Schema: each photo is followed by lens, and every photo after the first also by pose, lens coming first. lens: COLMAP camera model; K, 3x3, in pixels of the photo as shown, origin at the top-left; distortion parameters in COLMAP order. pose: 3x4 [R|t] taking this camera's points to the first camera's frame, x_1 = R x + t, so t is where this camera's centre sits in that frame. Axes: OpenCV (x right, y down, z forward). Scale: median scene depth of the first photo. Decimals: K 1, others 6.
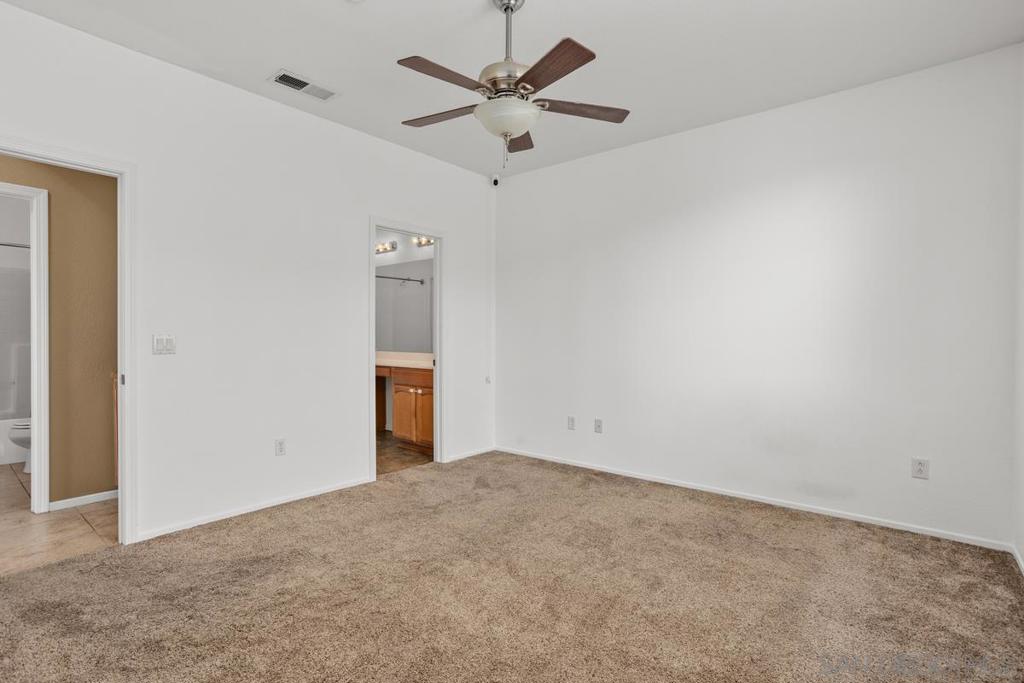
lens RADIAL K [[492.2, 0, 512.3], [0, 492.2, 335.5], [0, 0, 1]] dist [-0.051367, 0.028504]
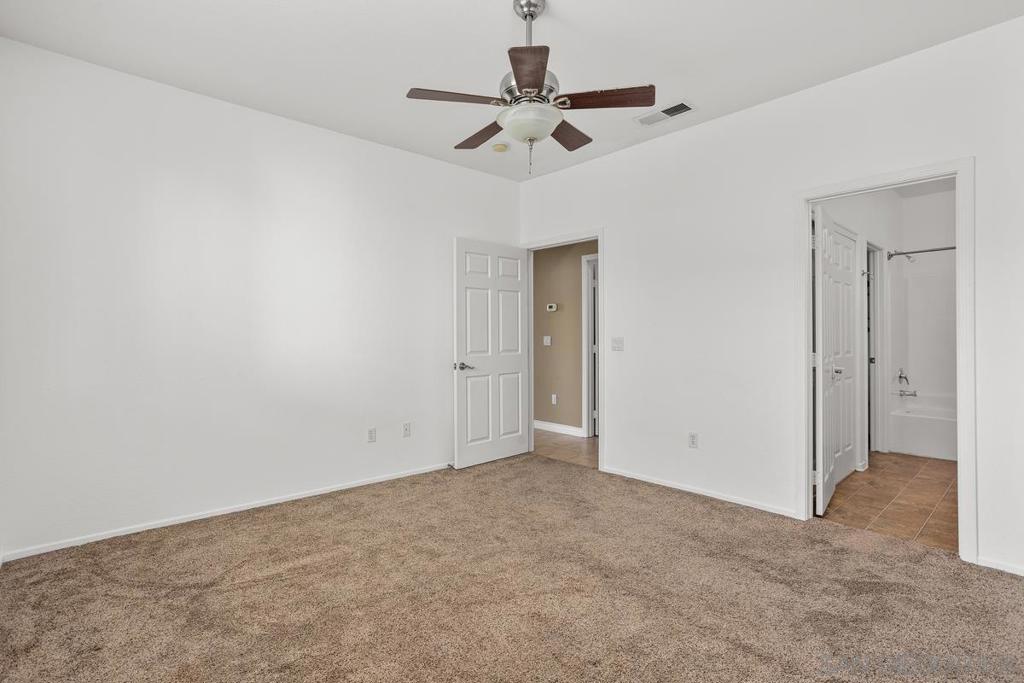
lens RADIAL K [[492.2, 0, 512.3], [0, 492.2, 335.5], [0, 0, 1]] dist [-0.051367, 0.028504]
pose [[-0.139668, -0.009000, -0.990157, 0.687240], [-0.005046, 0.999952, -0.008377, 0.001905], [0.990186, 0.003826, -0.139707, 0.761079]]
